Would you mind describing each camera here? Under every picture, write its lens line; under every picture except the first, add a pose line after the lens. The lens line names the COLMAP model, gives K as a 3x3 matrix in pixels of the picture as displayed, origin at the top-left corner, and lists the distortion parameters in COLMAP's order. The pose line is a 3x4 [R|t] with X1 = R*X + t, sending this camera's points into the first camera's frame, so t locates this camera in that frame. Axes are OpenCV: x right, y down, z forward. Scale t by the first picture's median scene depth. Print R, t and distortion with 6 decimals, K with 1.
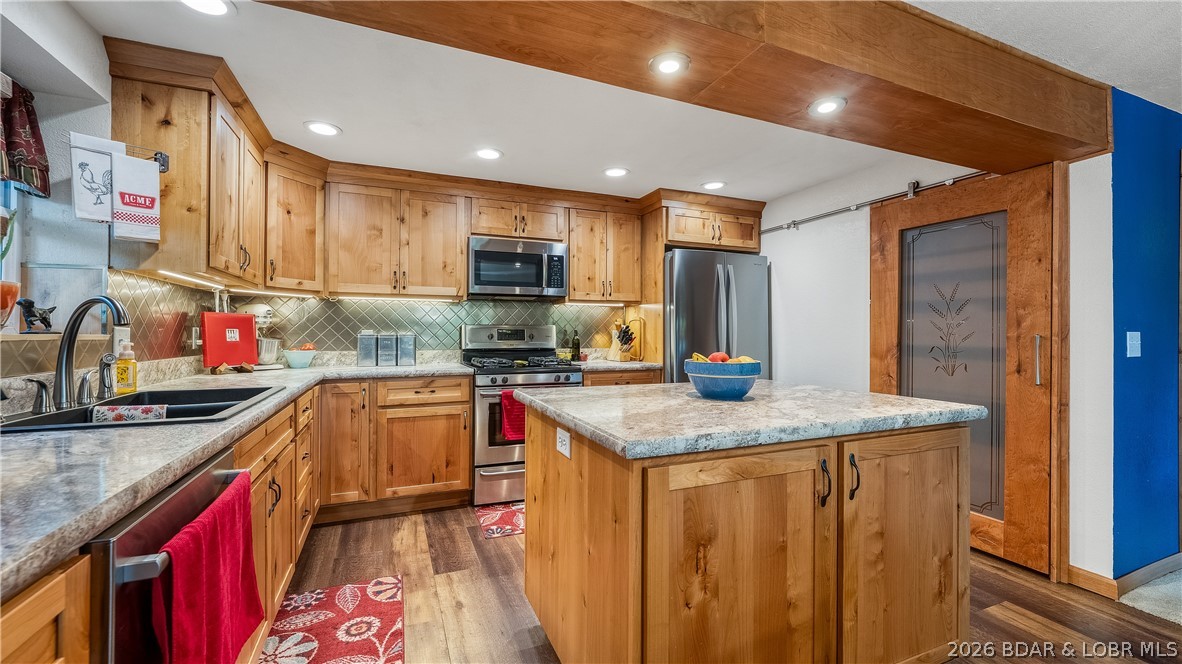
lens RADIAL K [[482.4, 0, 582.4], [0, 482.4, 330.0], [0, 0, 1]] dist [-0.001816, 0.000281]
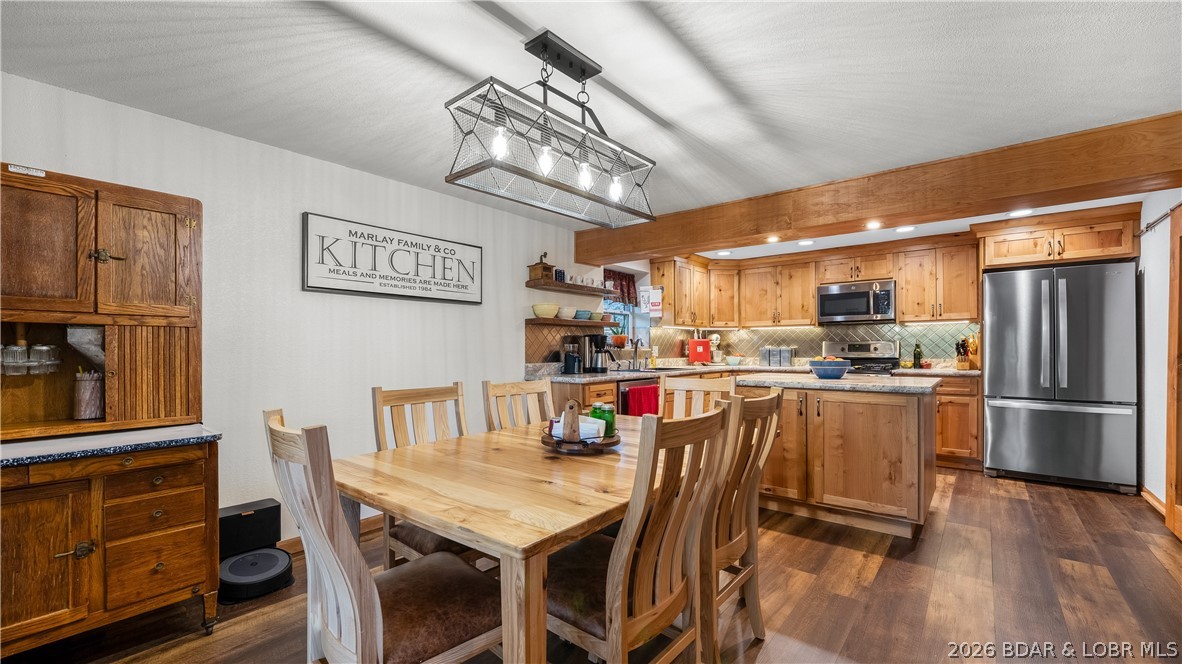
lens RADIAL K [[482.4, 0, 583.7], [0, 482.4, 350.9], [0, 0, 1]] dist [-0.001816, 0.000281]
pose [[0.475238, -0.001013, -0.879857, 0.854114], [0.013421, 0.999891, 0.006097, -0.001211], [0.879755, -0.014706, 0.475200, -0.468364]]
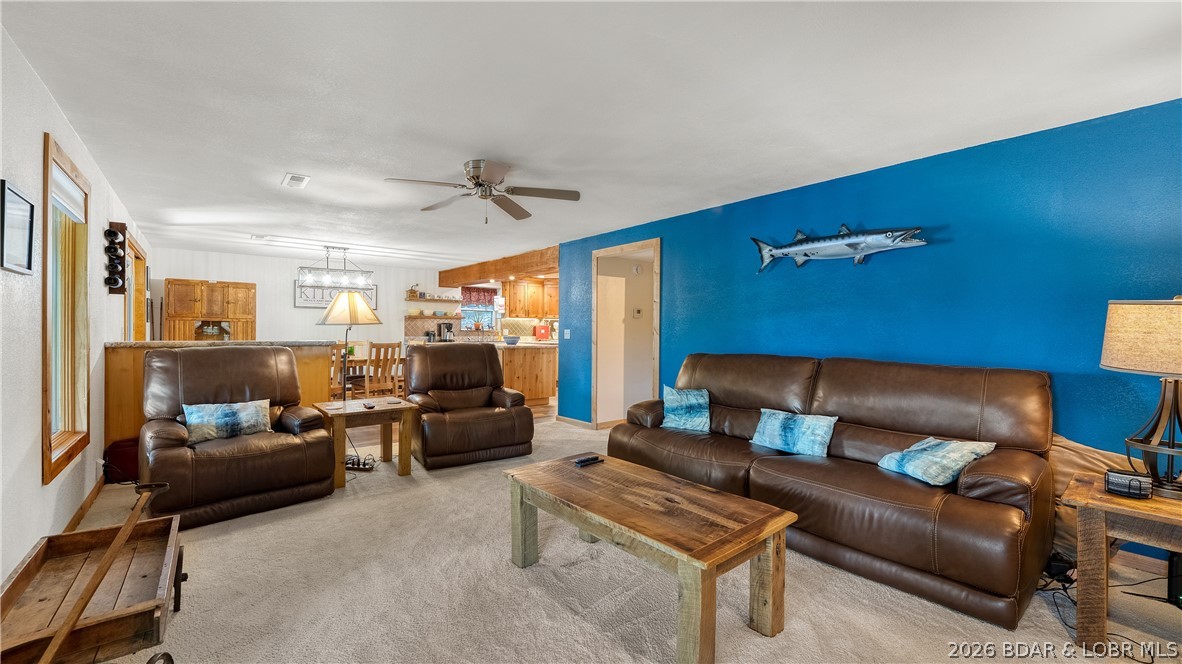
lens RADIAL K [[482.4, 0, 586.6], [0, 482.4, 333.5], [0, 0, 1]] dist [-0.001816, 0.000281]
pose [[0.282202, 0.004421, -0.959345, 2.577714], [0.001417, 0.999986, 0.005025, 0.008880], [0.959354, -0.002777, 0.282192, 0.220184]]
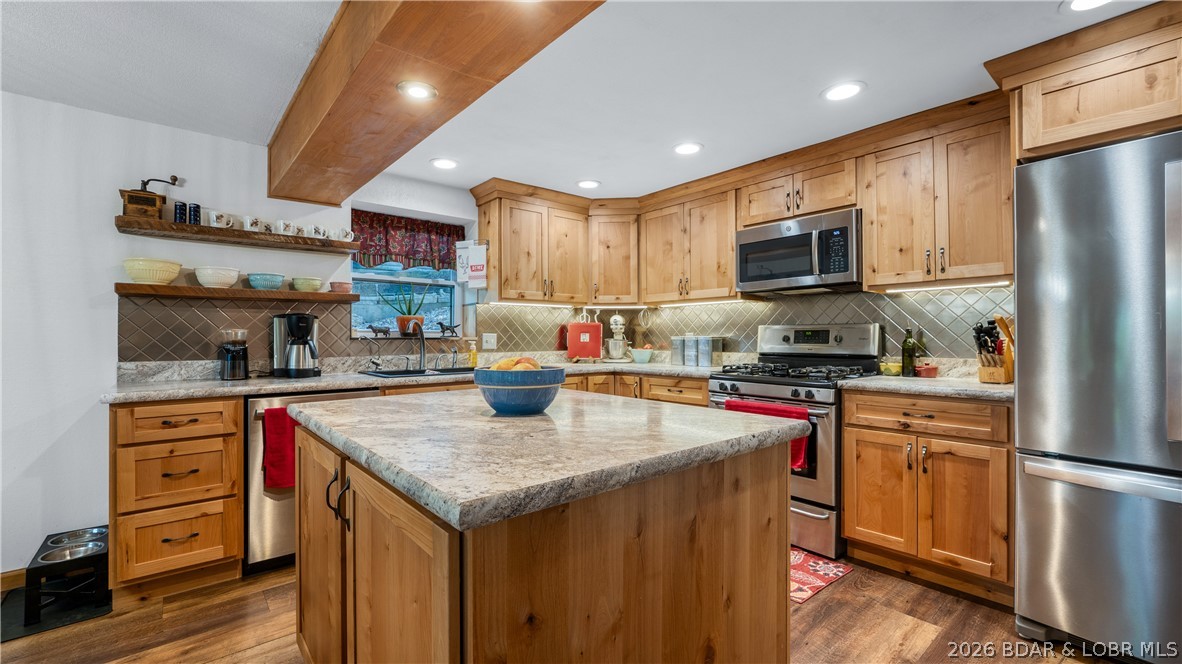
lens RADIAL K [[482.4, 0, 586.7], [0, 482.4, 336.0], [0, 0, 1]] dist [-0.001816, 0.000281]
pose [[0.311597, -0.004187, -0.950205, 0.597968], [0.012400, 0.999923, -0.000340, 0.005834], [0.950133, -0.011676, 0.311625, 0.460799]]
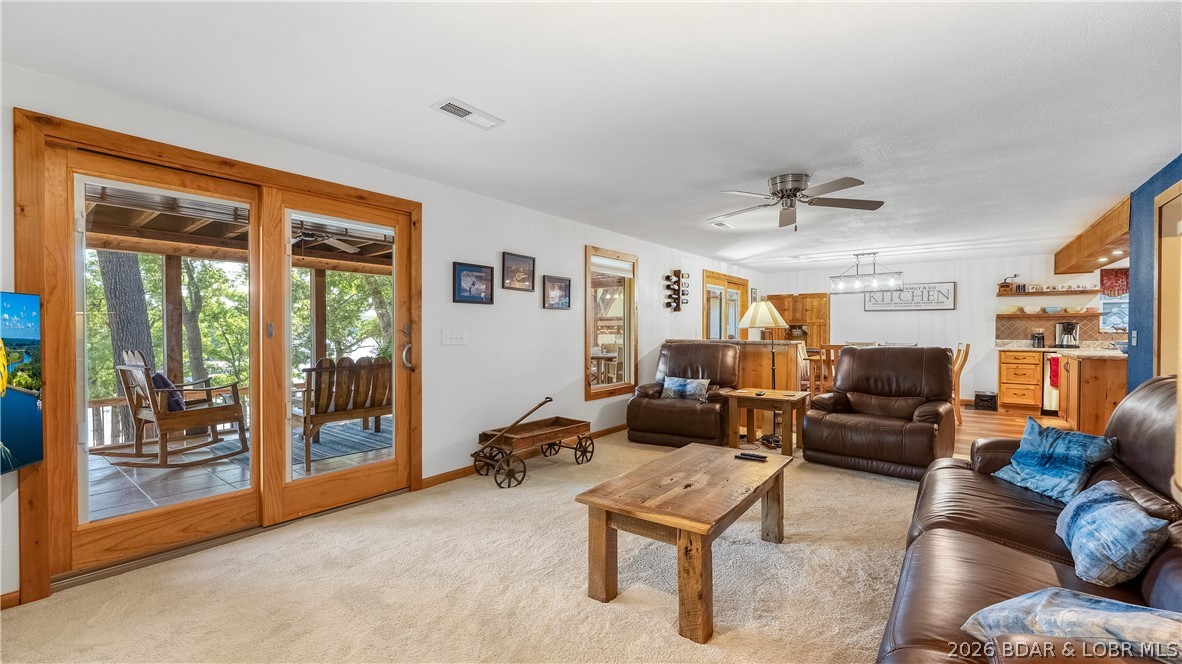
lens RADIAL K [[482.4, 0, 578.9], [0, 482.4, 334.3], [0, 0, 1]] dist [-0.001816, 0.000281]
pose [[-0.872193, 0.000159, -0.489163, 2.485842], [-0.000648, 0.999999, 0.001479, 0.010668], [0.489162, 0.001607, -0.872191, 1.022447]]
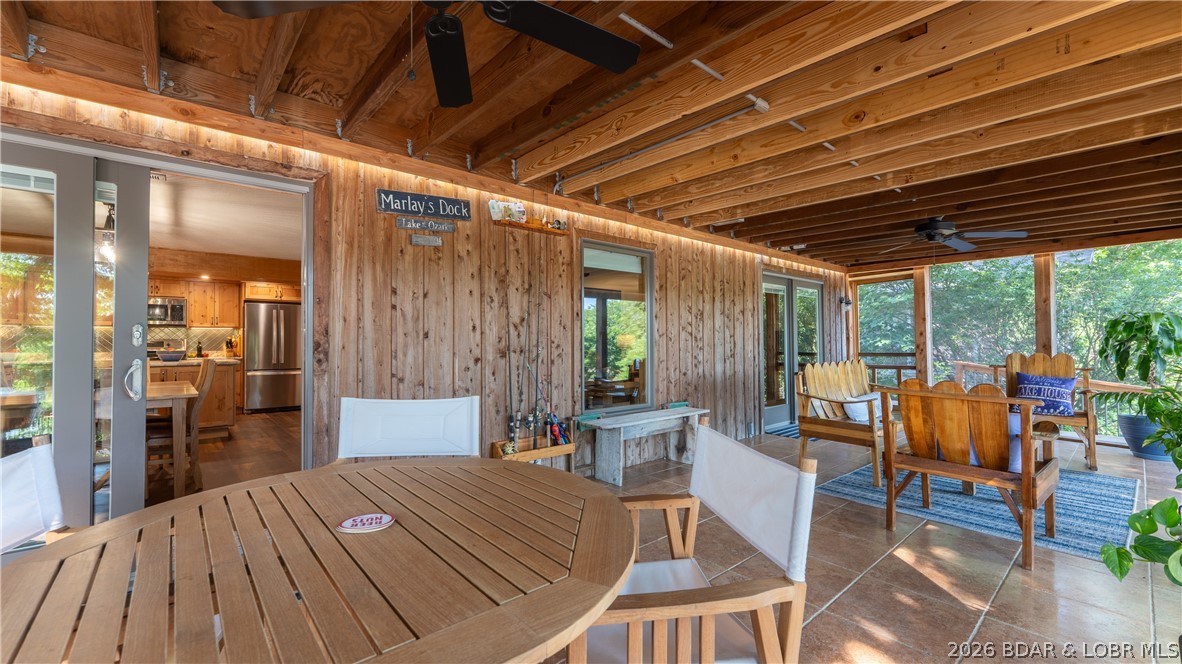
lens RADIAL K [[482.4, 0, 590.1], [0, 482.4, 331.5], [0, 0, 1]] dist [-0.001816, 0.000281]
pose [[0.947245, -0.003202, 0.320494, 1.071835], [0.008638, 0.999842, -0.015541, 0.004538], [-0.320394, 0.017489, 0.947123, -1.693655]]
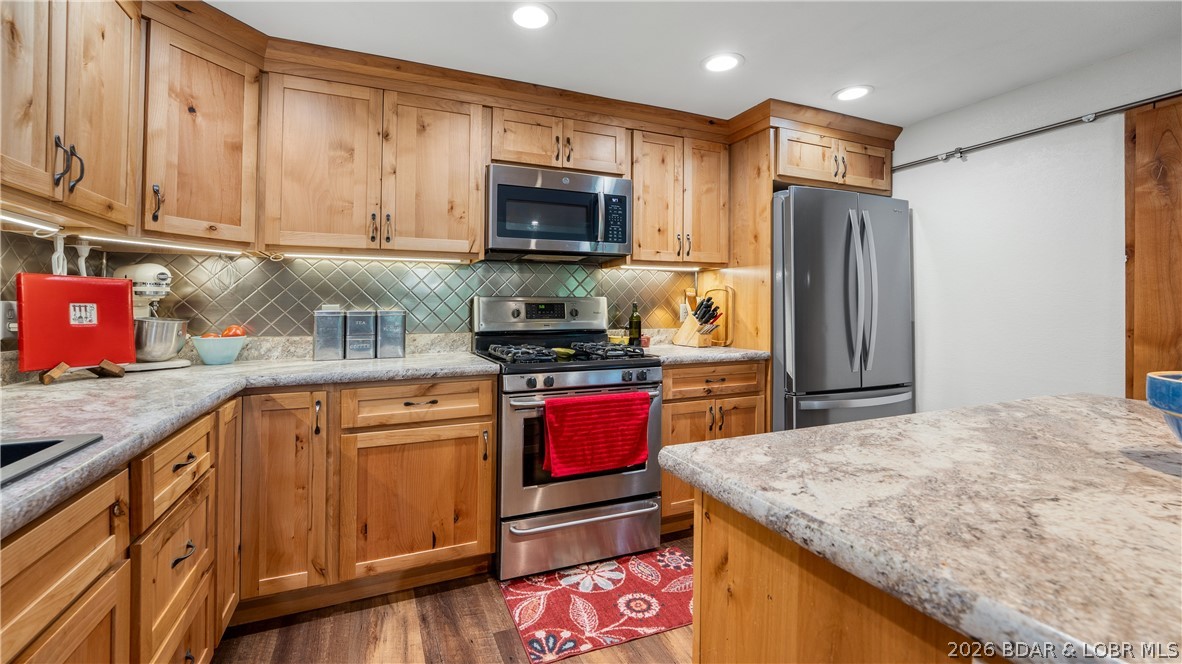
lens RADIAL K [[545.8, 0, 639.8], [0, 545.8, 290.8], [0, 0, 1]] dist [-0.006235, 0.001429]
pose [[0.996852, -0.001354, 0.079276, -0.092987], [0.003262, 0.999708, -0.023938, 0.000442], [-0.079221, 0.024121, 0.996565, 0.251330]]
